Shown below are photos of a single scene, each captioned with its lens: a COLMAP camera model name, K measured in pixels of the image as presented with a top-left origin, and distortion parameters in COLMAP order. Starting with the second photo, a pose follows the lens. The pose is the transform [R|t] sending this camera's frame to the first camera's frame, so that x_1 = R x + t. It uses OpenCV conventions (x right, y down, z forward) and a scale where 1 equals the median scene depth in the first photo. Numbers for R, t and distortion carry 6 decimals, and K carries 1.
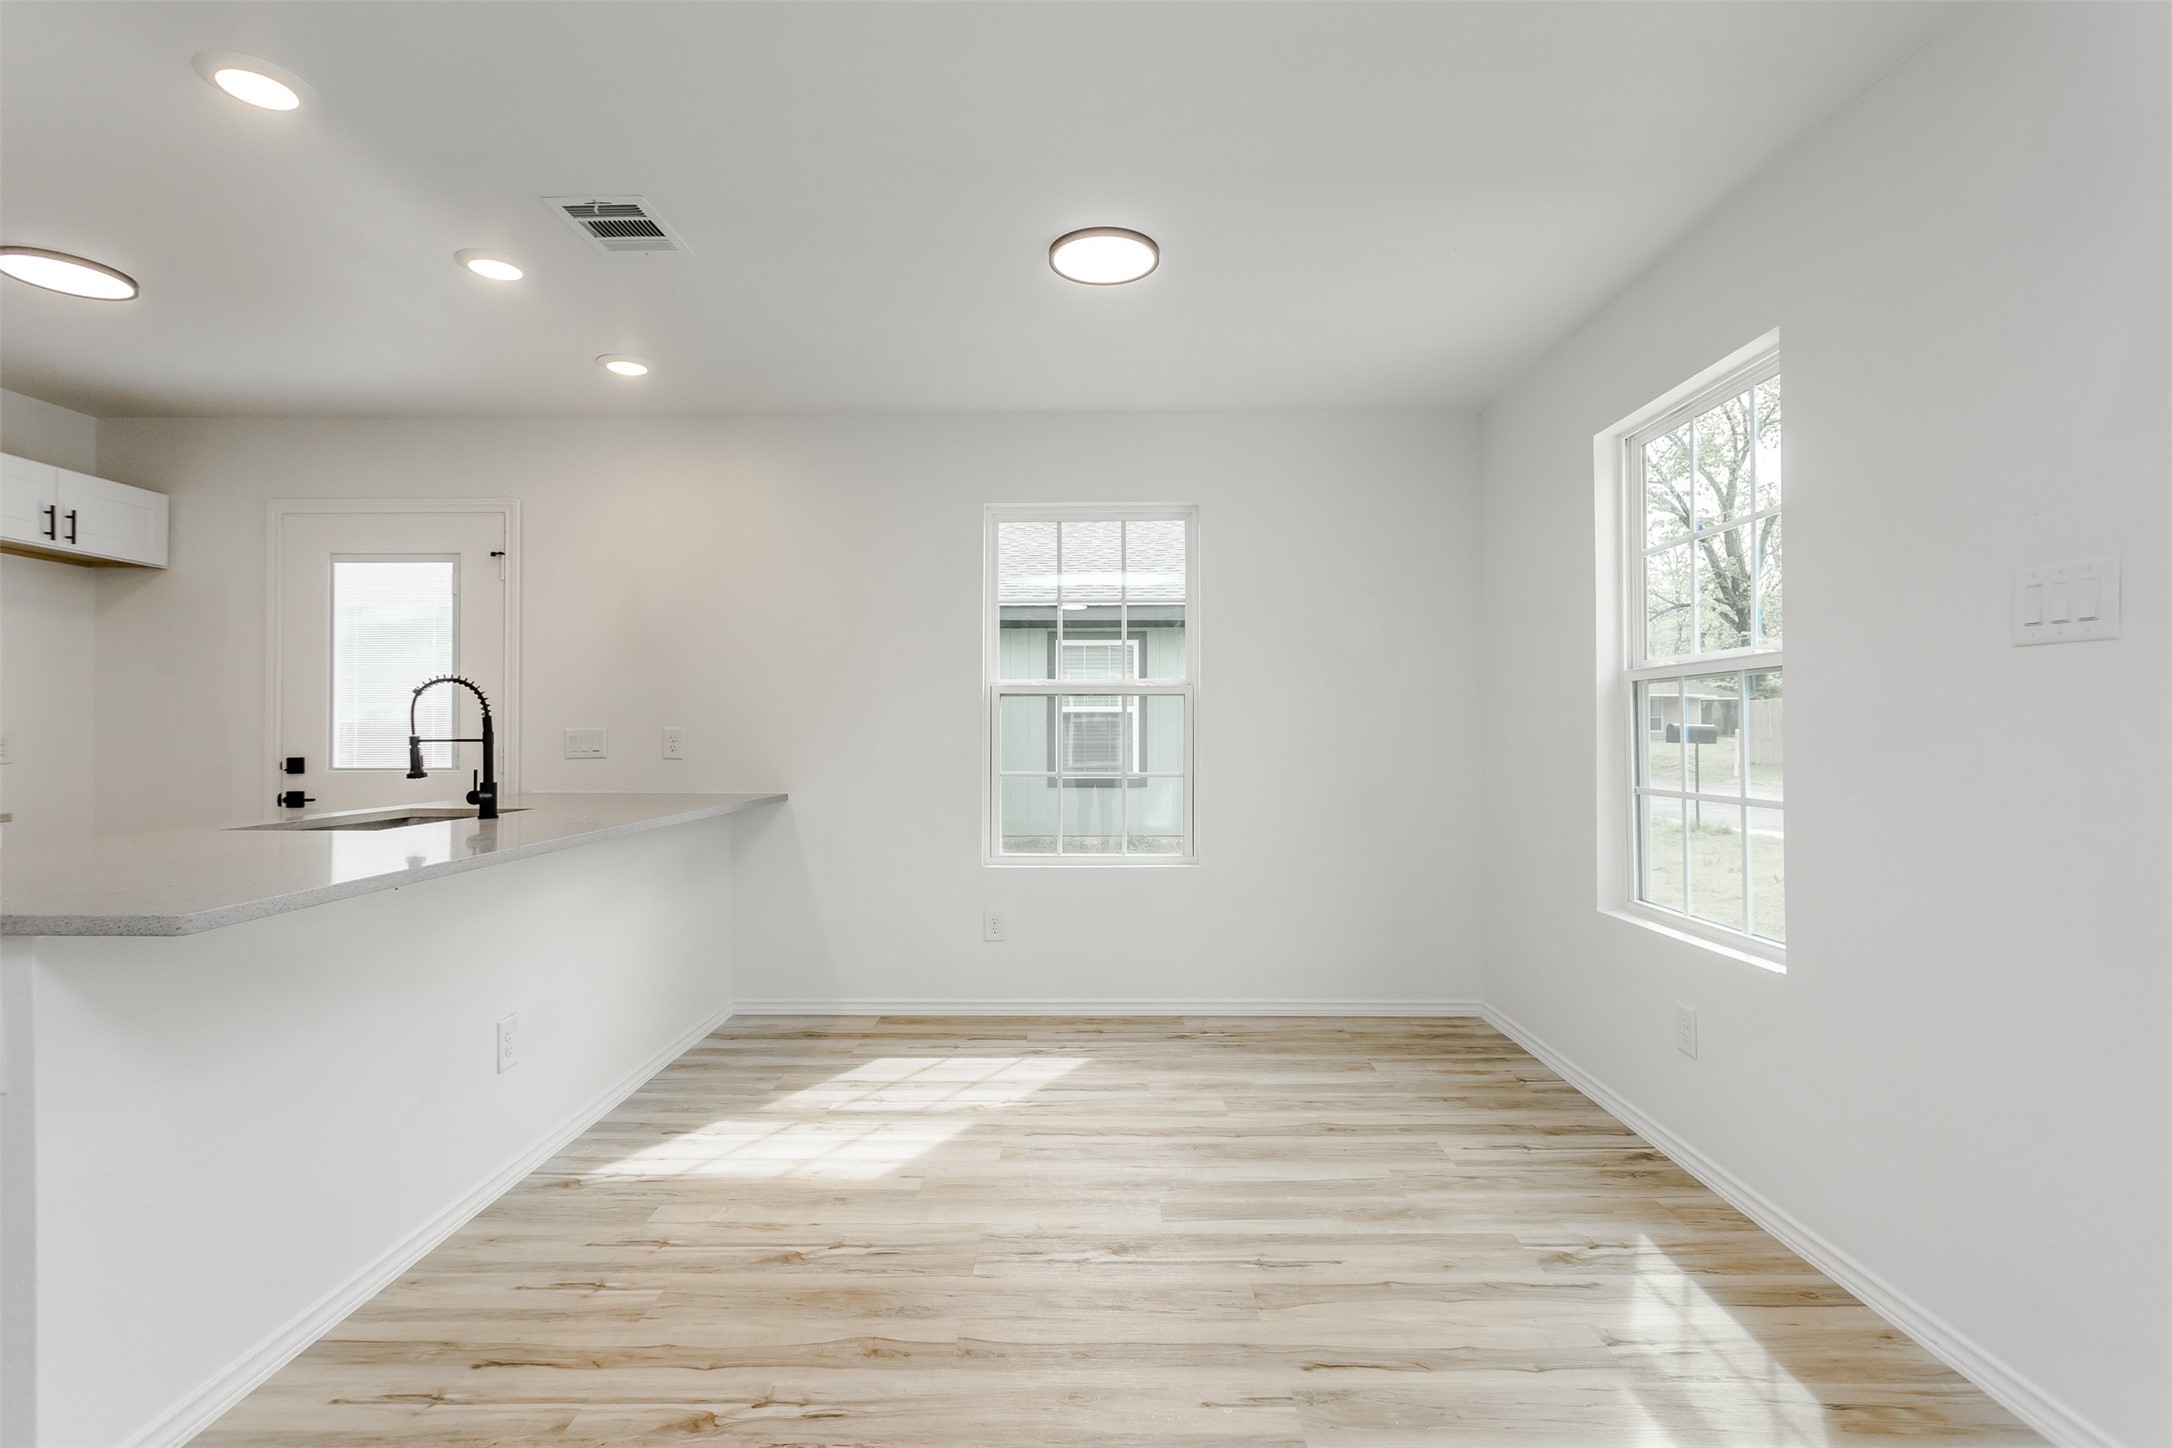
lens RADIAL K [[1031.0, 0, 1084.5], [0, 1031.0, 719.2], [0, 0, 1]] dist [0.004313, 0.001005]
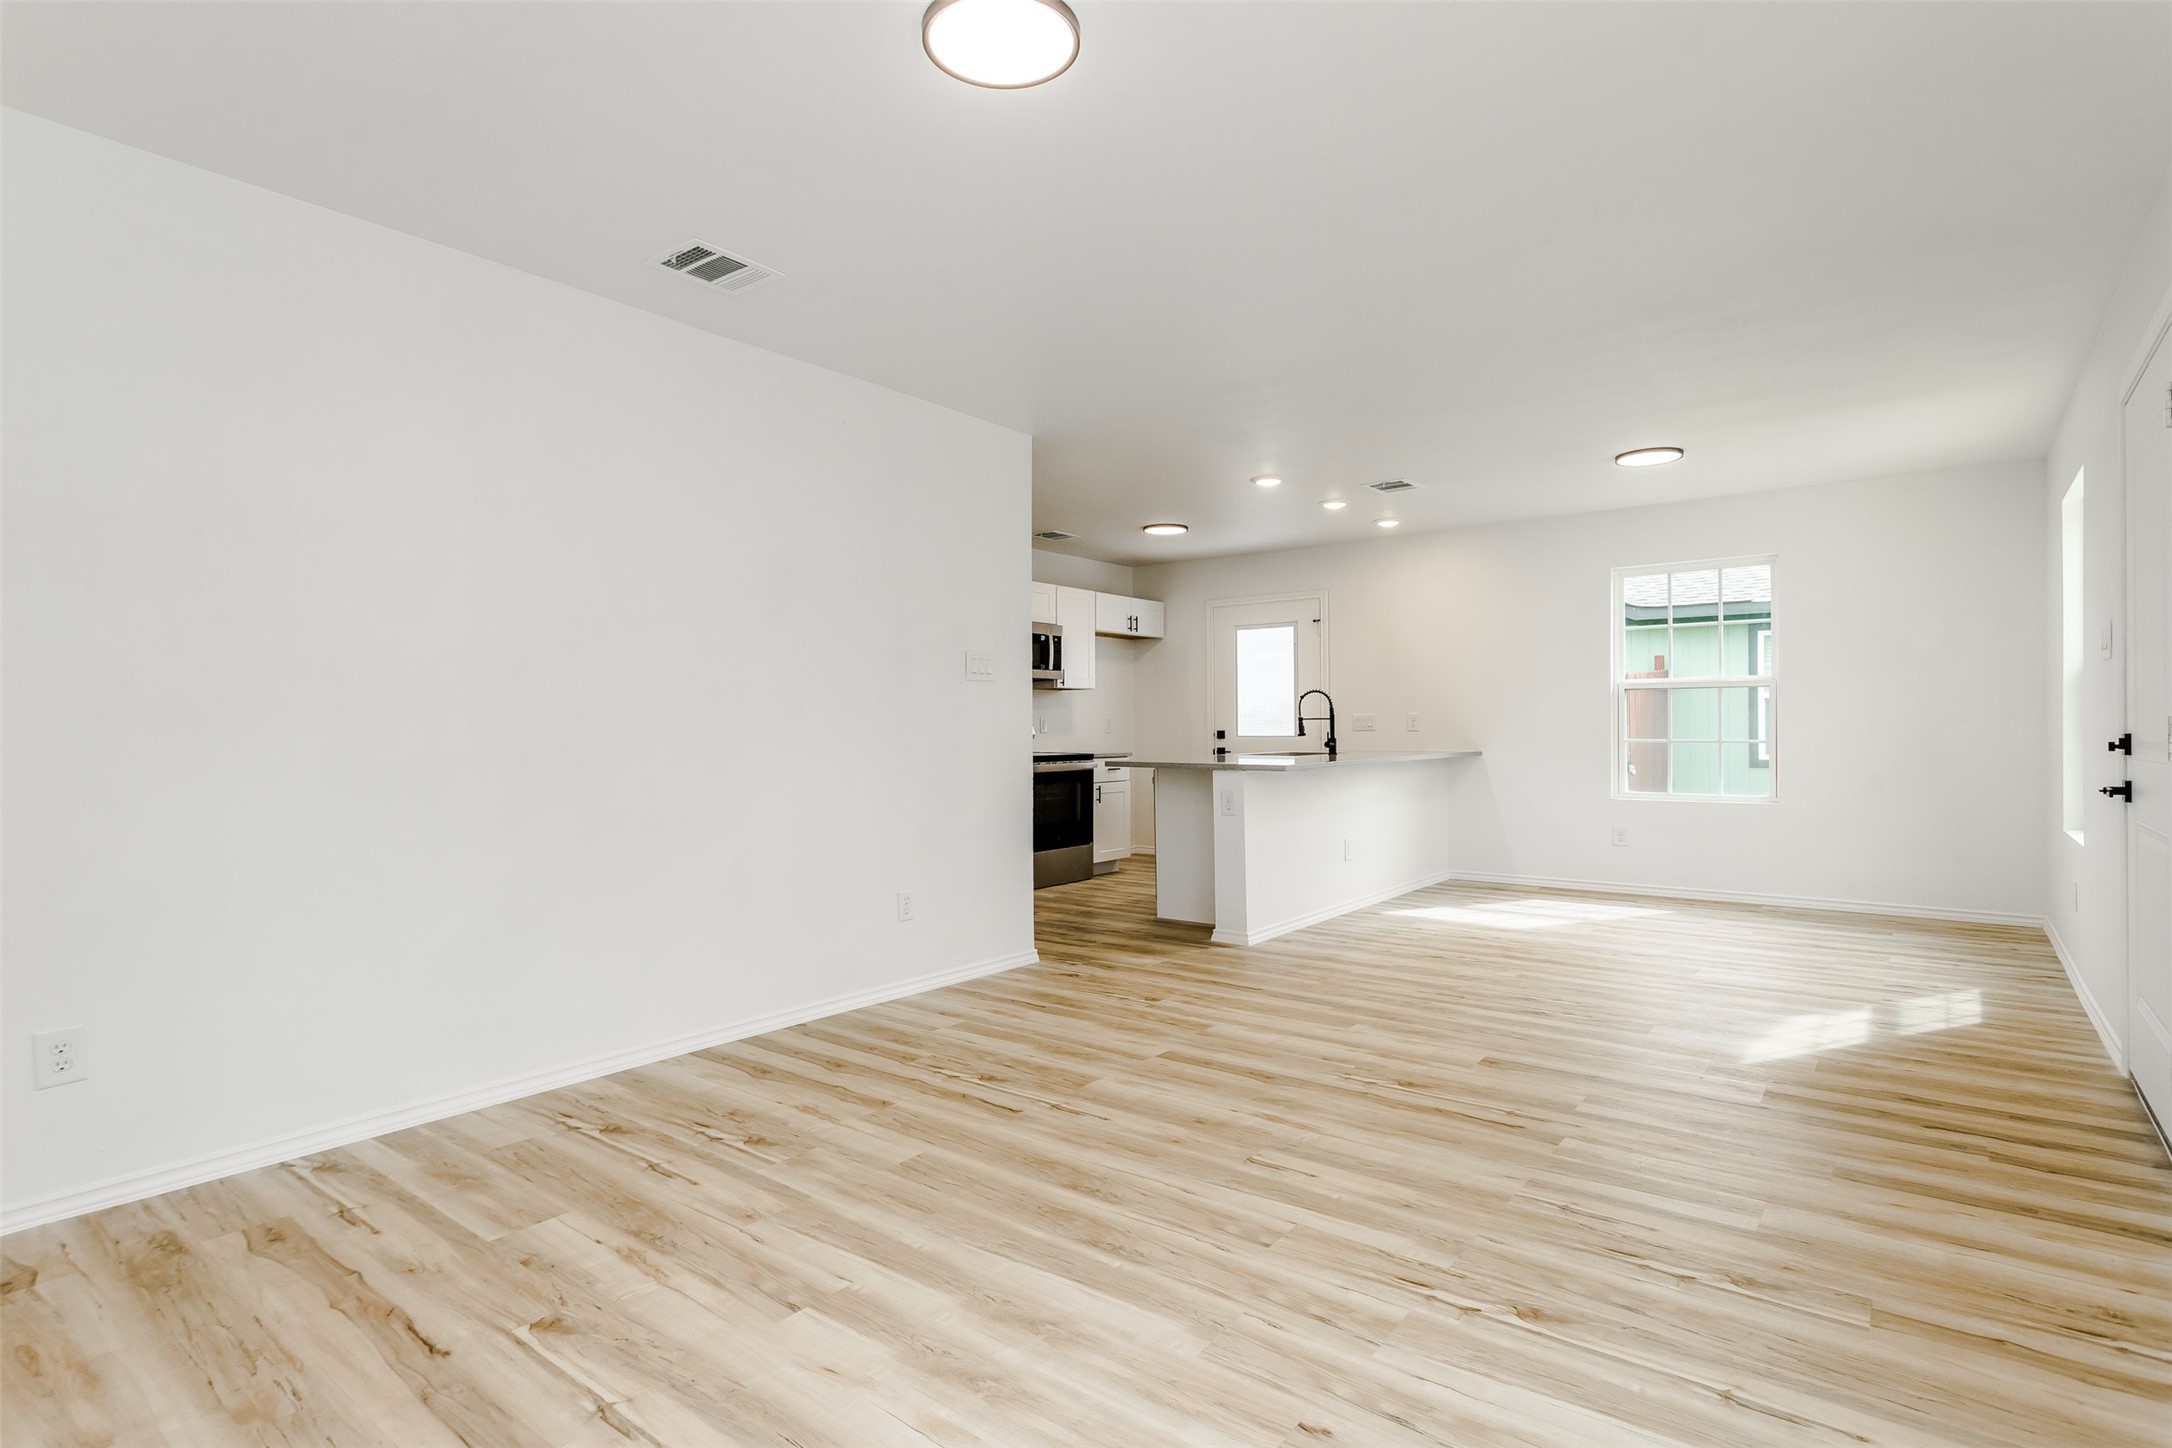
lens RADIAL K [[1051.4, 0, 1051.6], [0, 1051.4, 729.9], [0, 0, 1]] dist [-0.002511, -0.001336]
pose [[0.773258, -0.005076, -0.634071, 0.362863], [0.015520, 0.999820, 0.010922, 0.012358], [0.633901, -0.018287, 0.773198, -1.066517]]
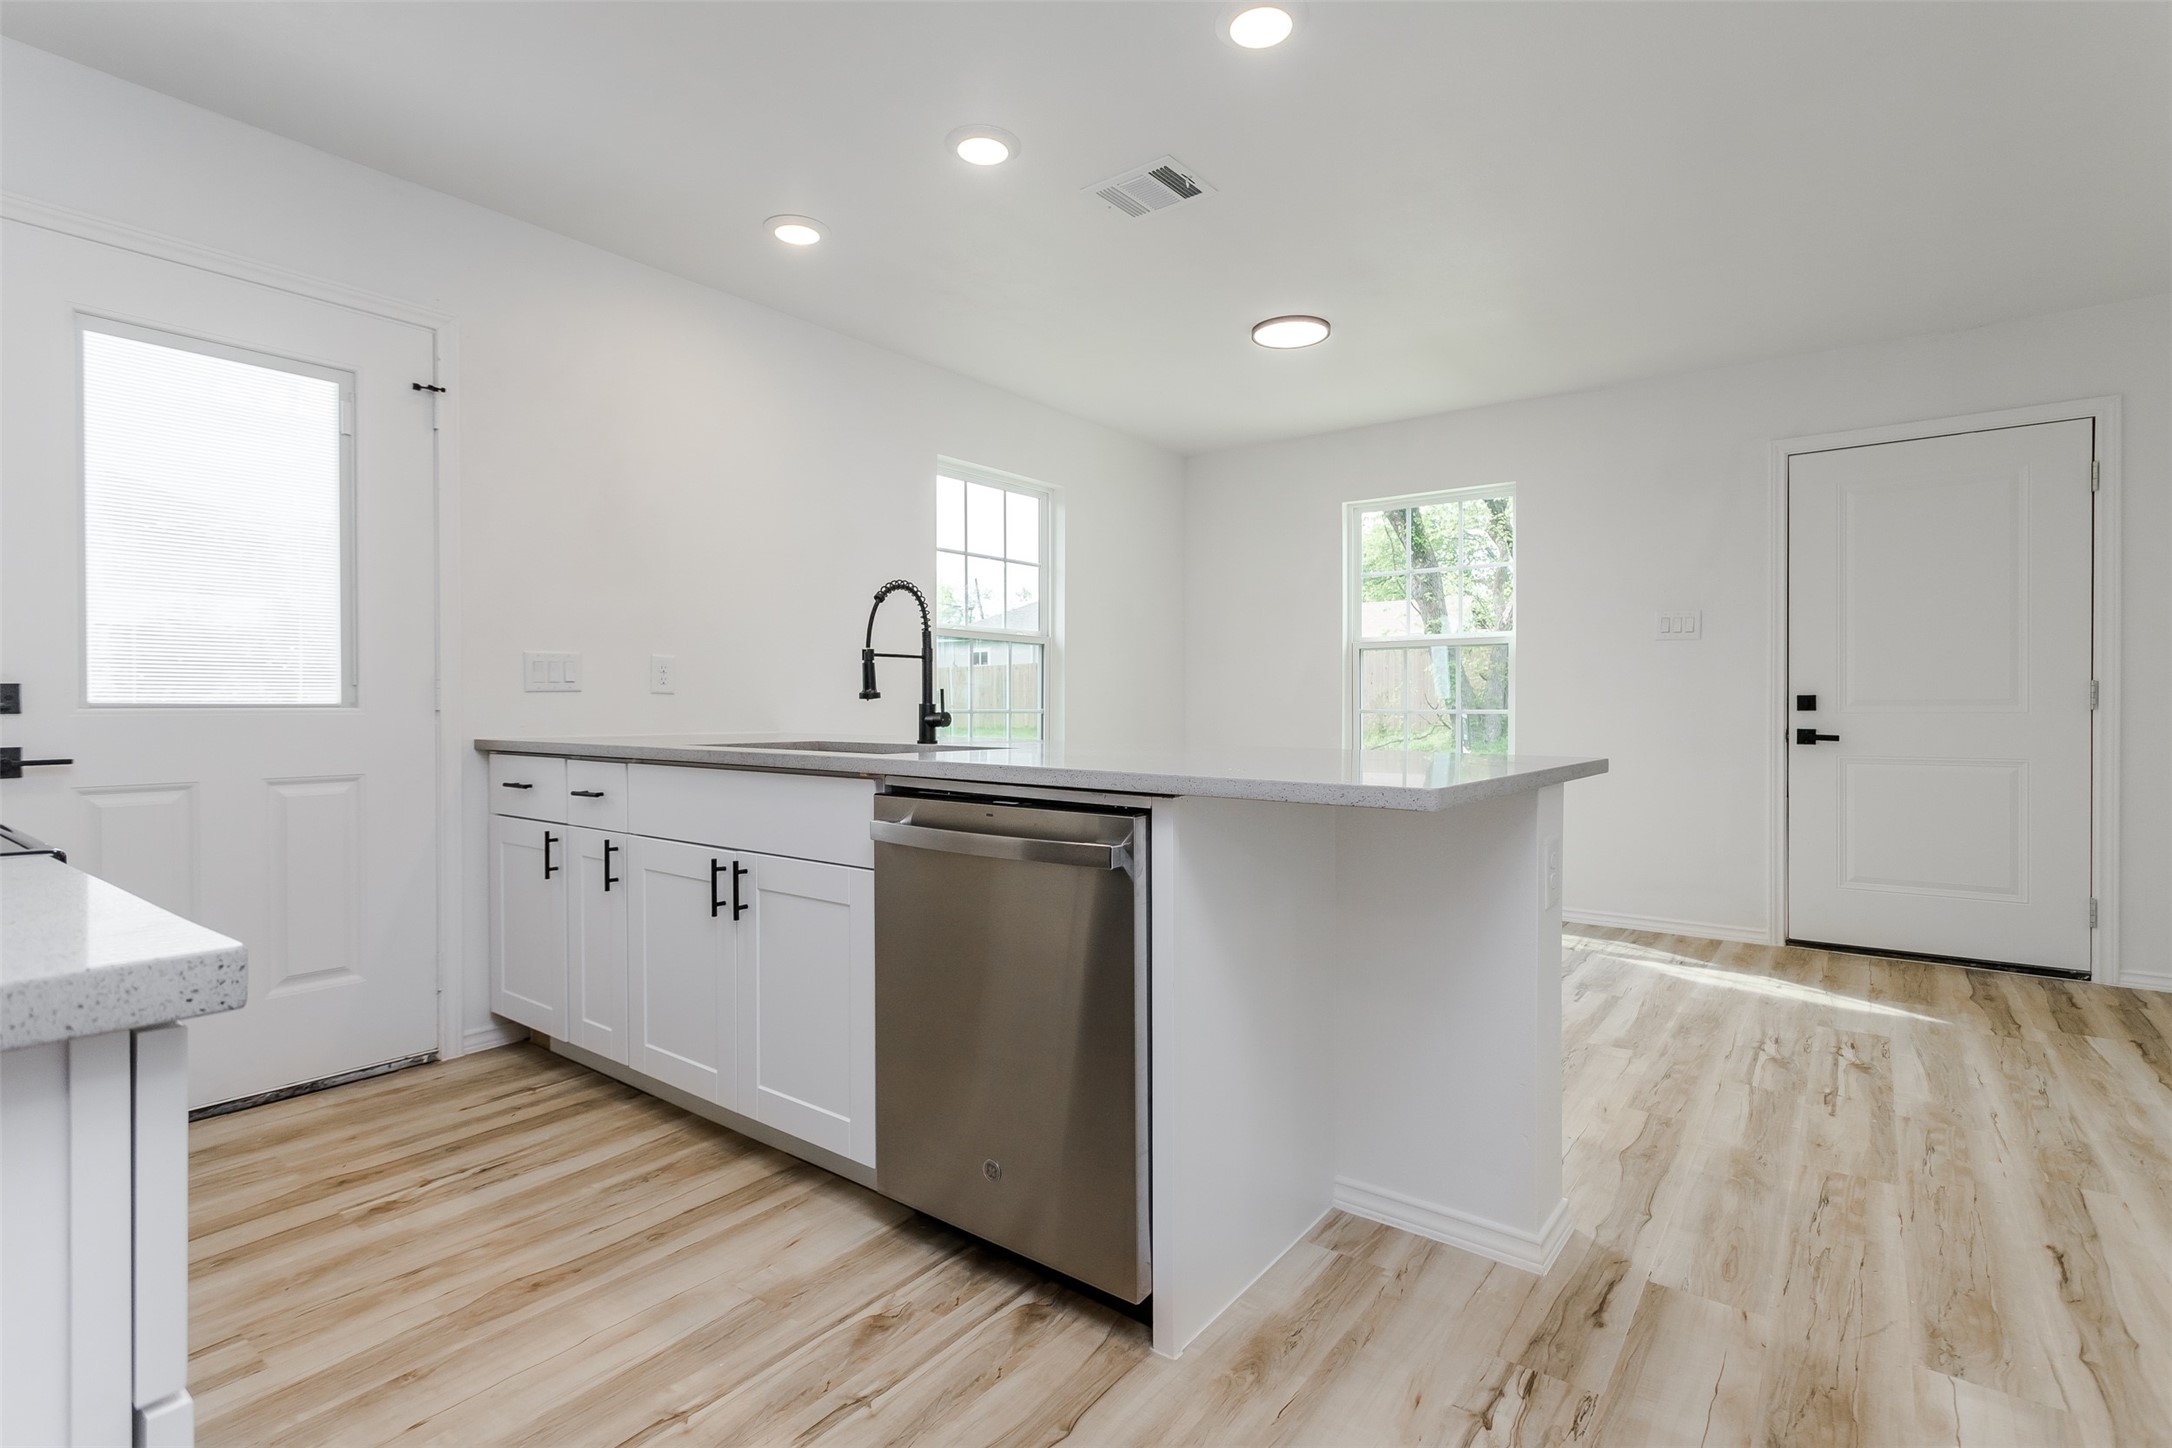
lens RADIAL K [[1034.4, 0, 1083.8], [0, 1034.4, 713.6], [0, 0, 1]] dist [0.002375, -0.000224]
pose [[0.597529, -0.007373, 0.801813, -1.221599], [-0.011169, 0.999784, 0.017516, 0.052300], [-0.801769, -0.019422, 0.597318, 0.347421]]
